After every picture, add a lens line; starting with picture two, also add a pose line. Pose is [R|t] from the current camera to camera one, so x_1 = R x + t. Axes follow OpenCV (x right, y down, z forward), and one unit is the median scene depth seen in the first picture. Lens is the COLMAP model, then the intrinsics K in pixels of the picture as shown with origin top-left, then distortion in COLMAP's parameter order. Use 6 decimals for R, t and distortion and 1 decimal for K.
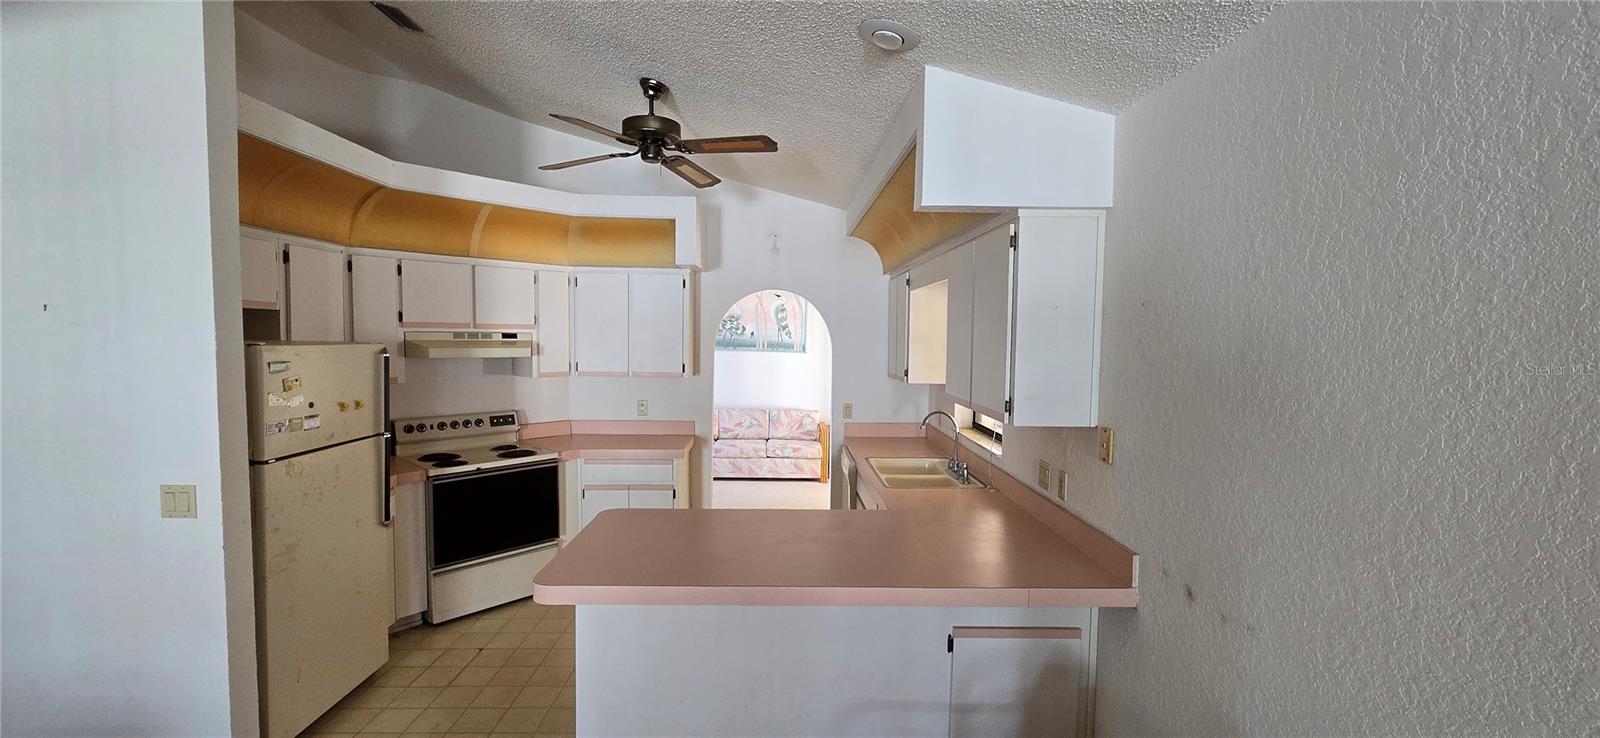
lens RADIAL K [[657.7, 0, 800.0], [0, 657.7, 369.0], [0, 0, 1]] dist [-0.001900, 0.000464]
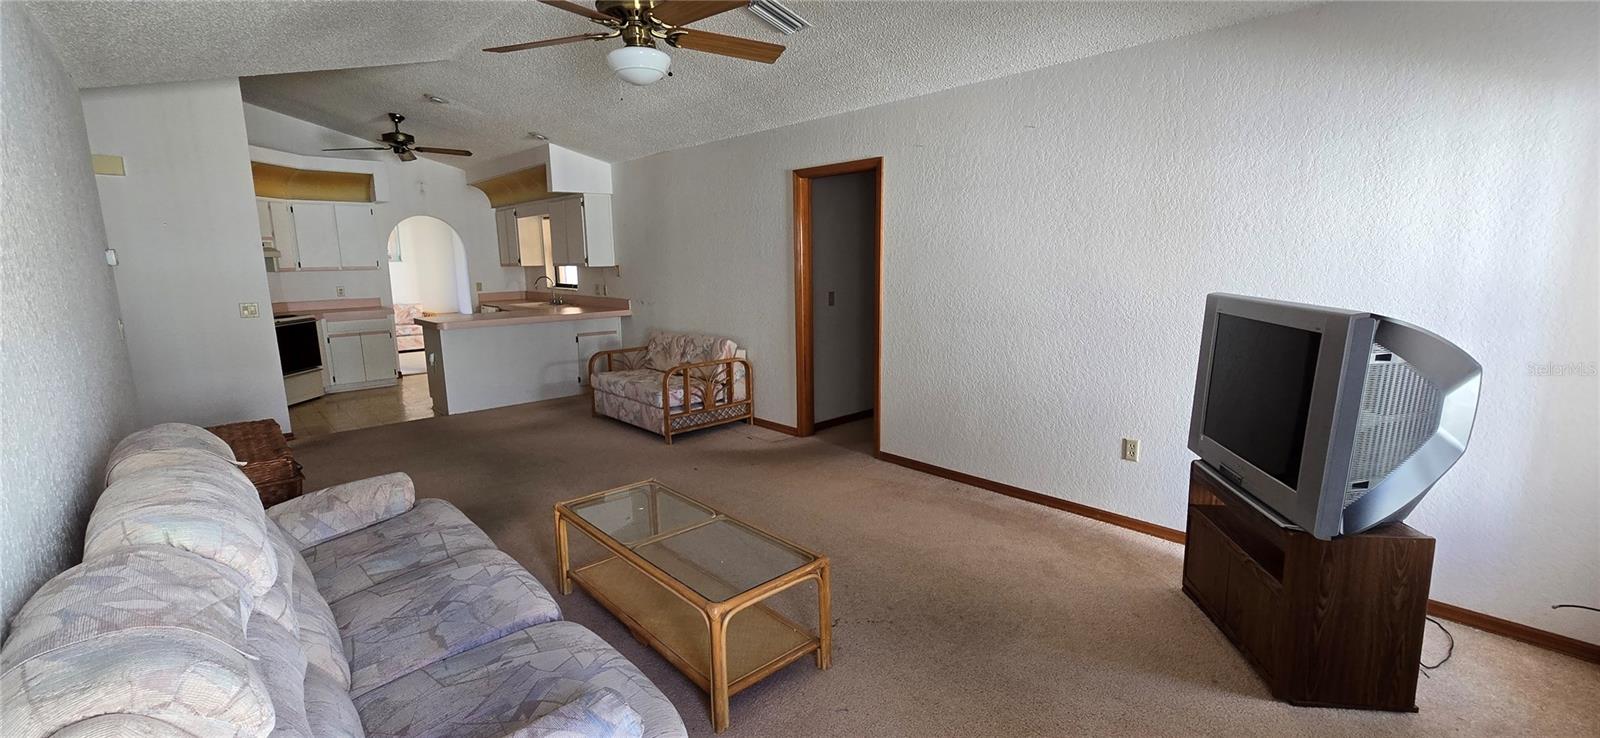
lens RADIAL K [[657.7, 0, 800.0], [0, 657.7, 369.0], [0, 0, 1]] dist [-0.001900, 0.000464]
pose [[0.751804, -0.135474, 0.645320, -0.523375], [0.060330, 0.988694, 0.137276, 0.107060], [-0.656621, -0.064272, 0.751477, -1.056164]]
